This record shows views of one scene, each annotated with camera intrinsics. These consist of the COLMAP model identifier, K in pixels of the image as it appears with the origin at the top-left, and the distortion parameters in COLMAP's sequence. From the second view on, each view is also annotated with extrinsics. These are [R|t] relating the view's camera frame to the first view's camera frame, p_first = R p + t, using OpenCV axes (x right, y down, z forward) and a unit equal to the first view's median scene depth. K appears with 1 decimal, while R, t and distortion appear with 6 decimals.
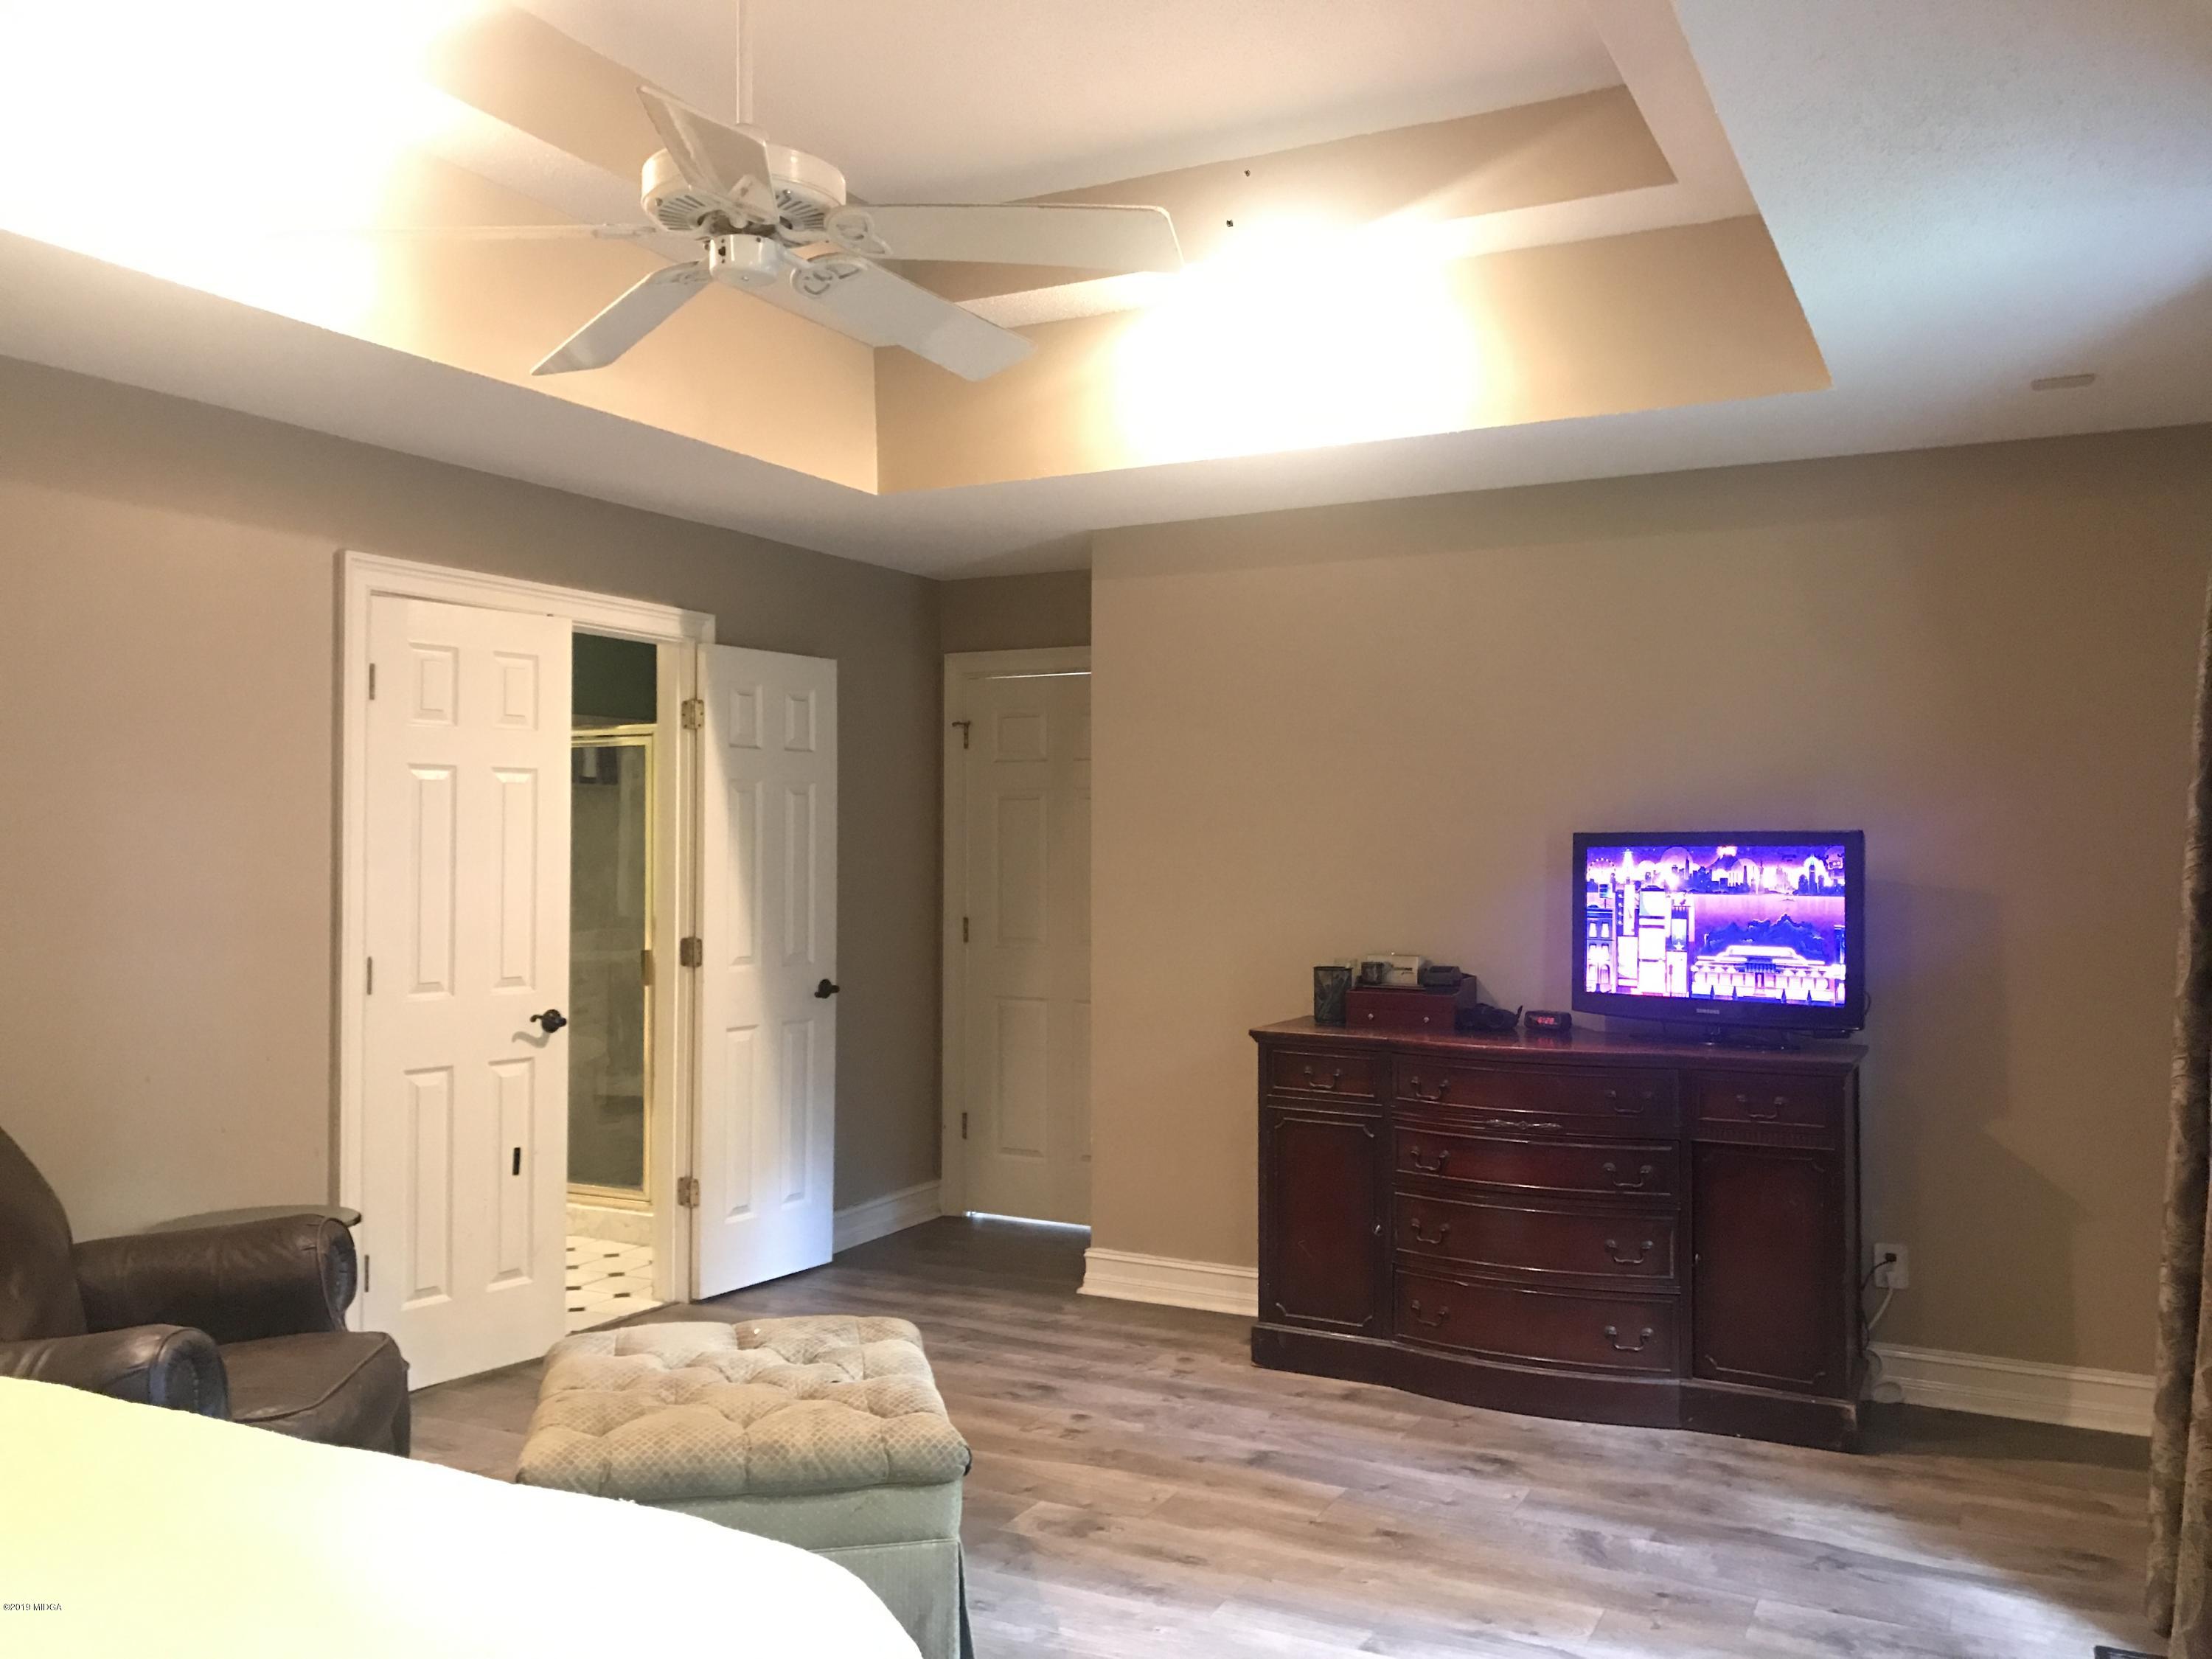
lens RADIAL K [[1813.5, 0, 1105.3], [0, 1813.5, 828.3], [0, 0, 1]] dist [0.038286, -0.050249]
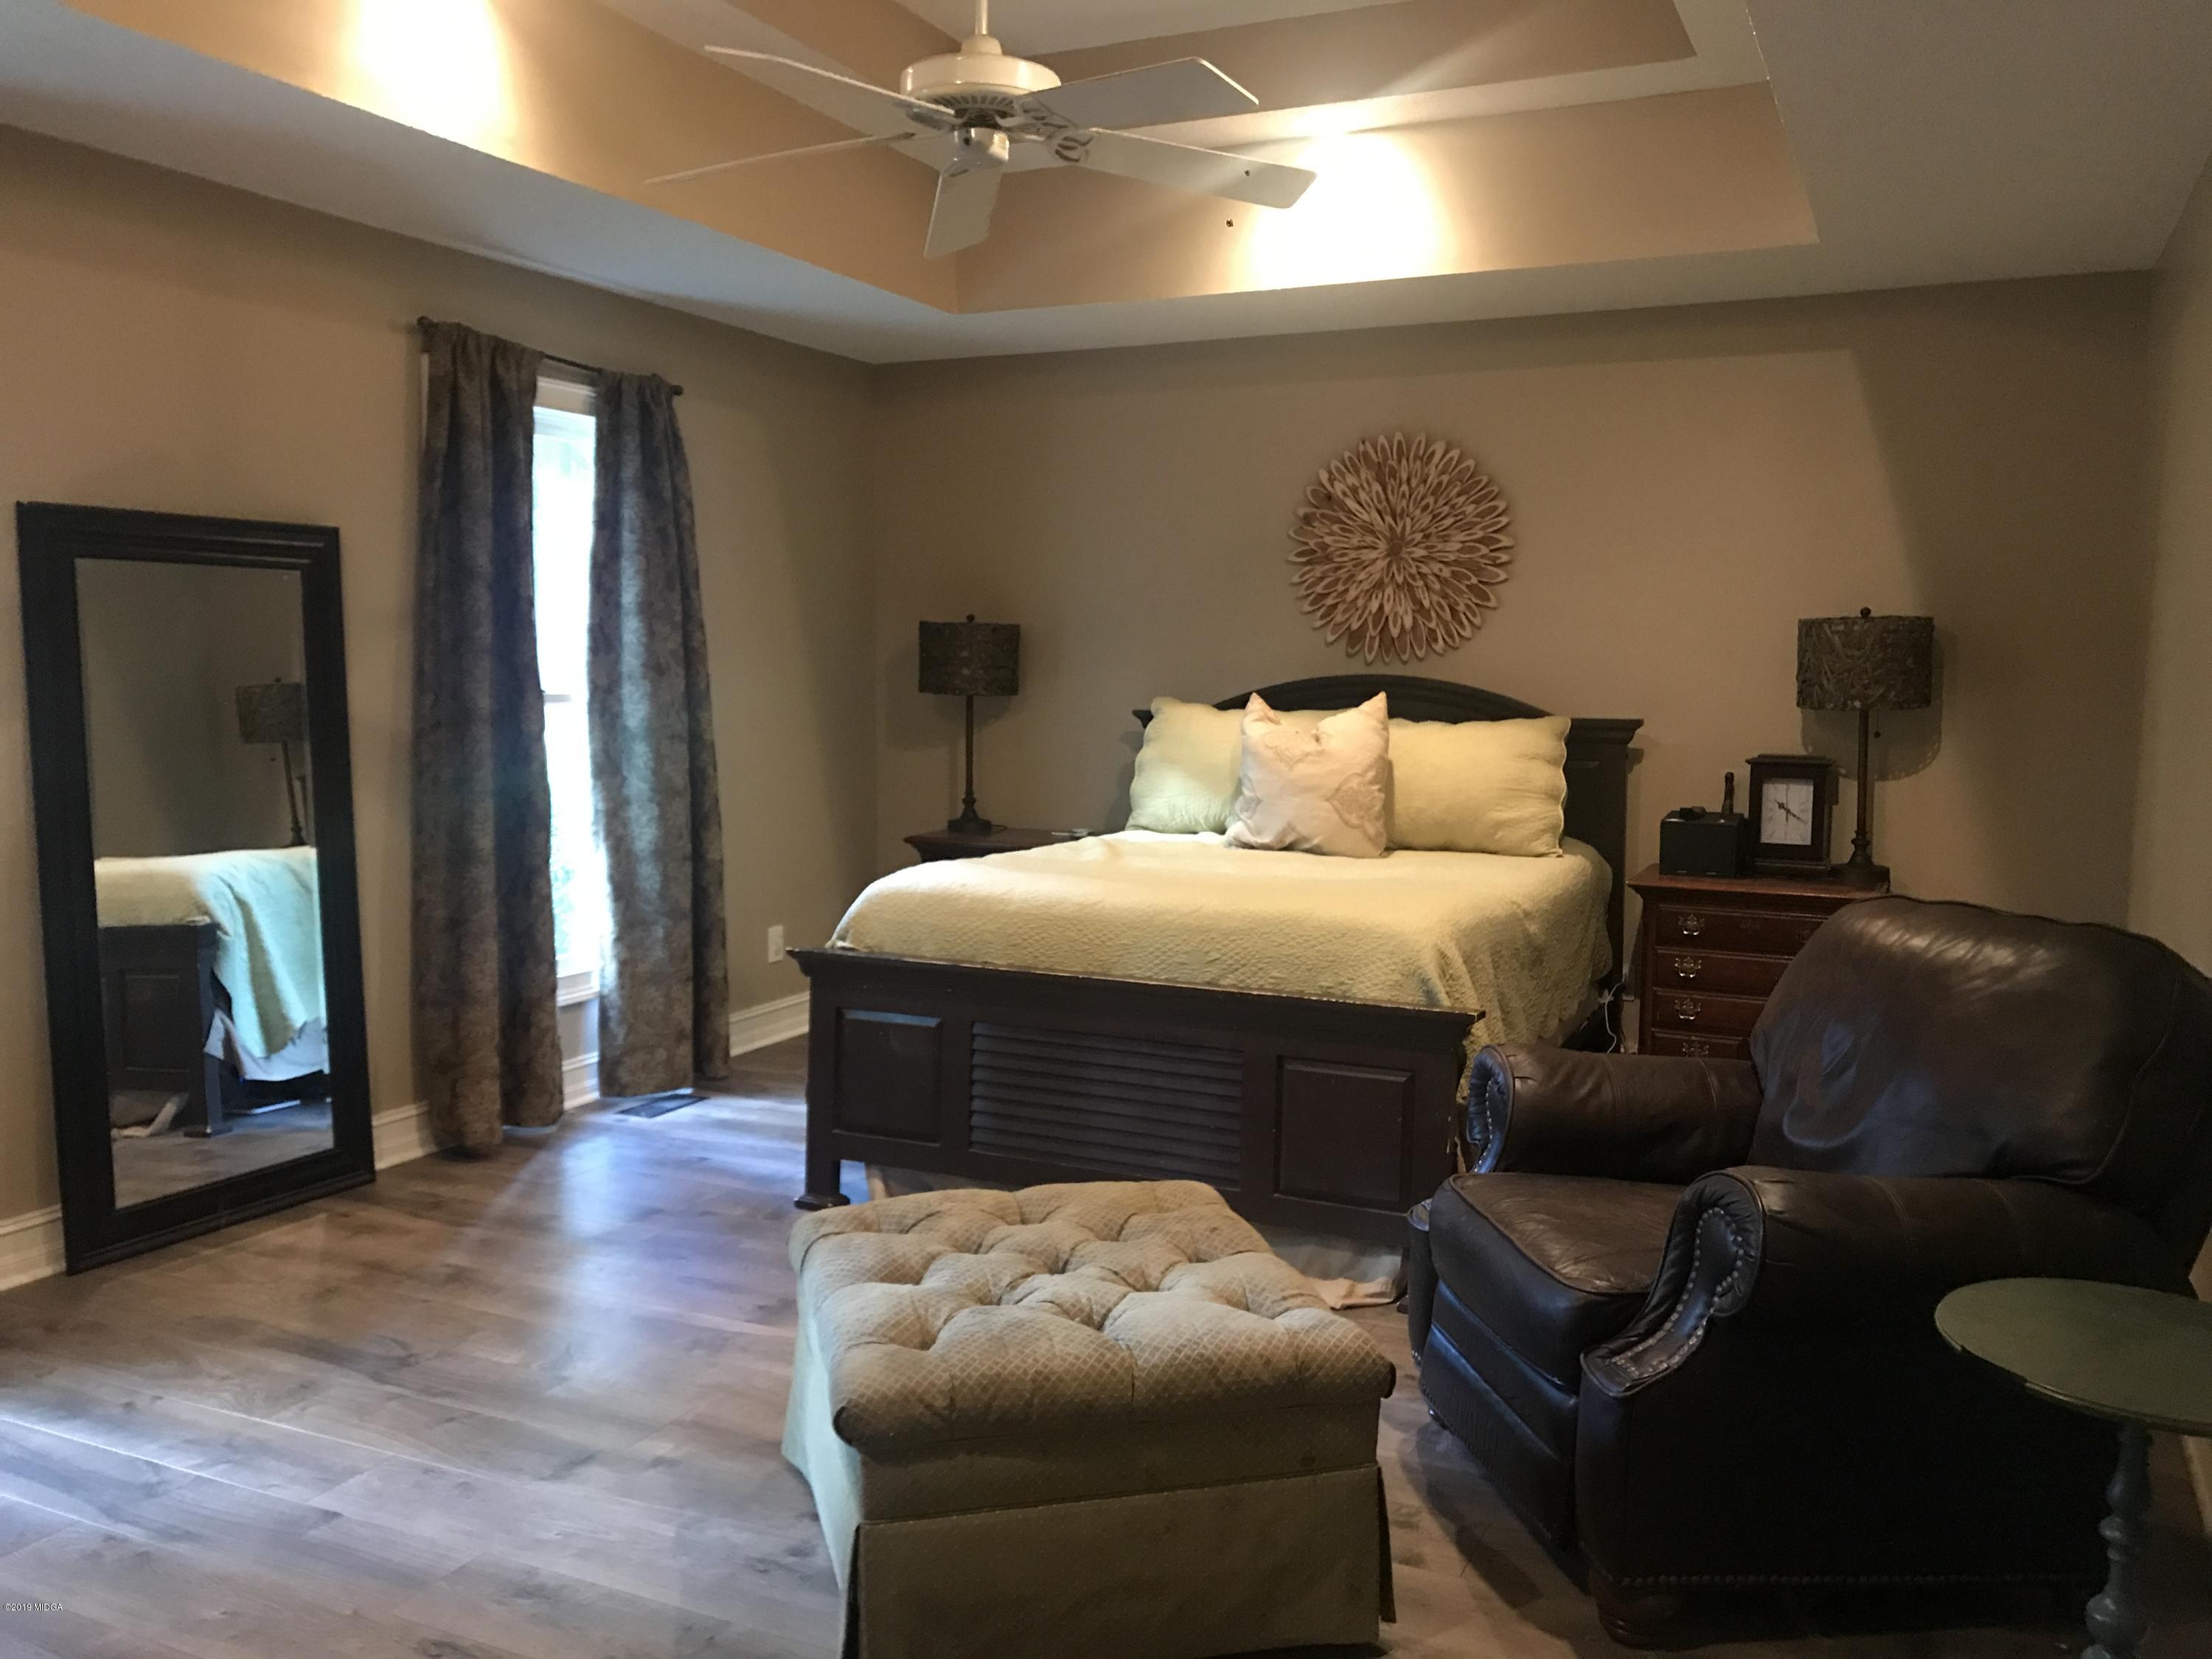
lens RADIAL K [[1813.5, 0, 1106.7], [0, 1813.5, 829.7], [0, 0, 1]] dist [0.038286, -0.050249]
pose [[-0.999563, -0.001887, -0.029487, -0.191821], [-0.004655, 0.995553, 0.094088, 0.032115], [0.029178, 0.094184, -0.995127, 1.747797]]
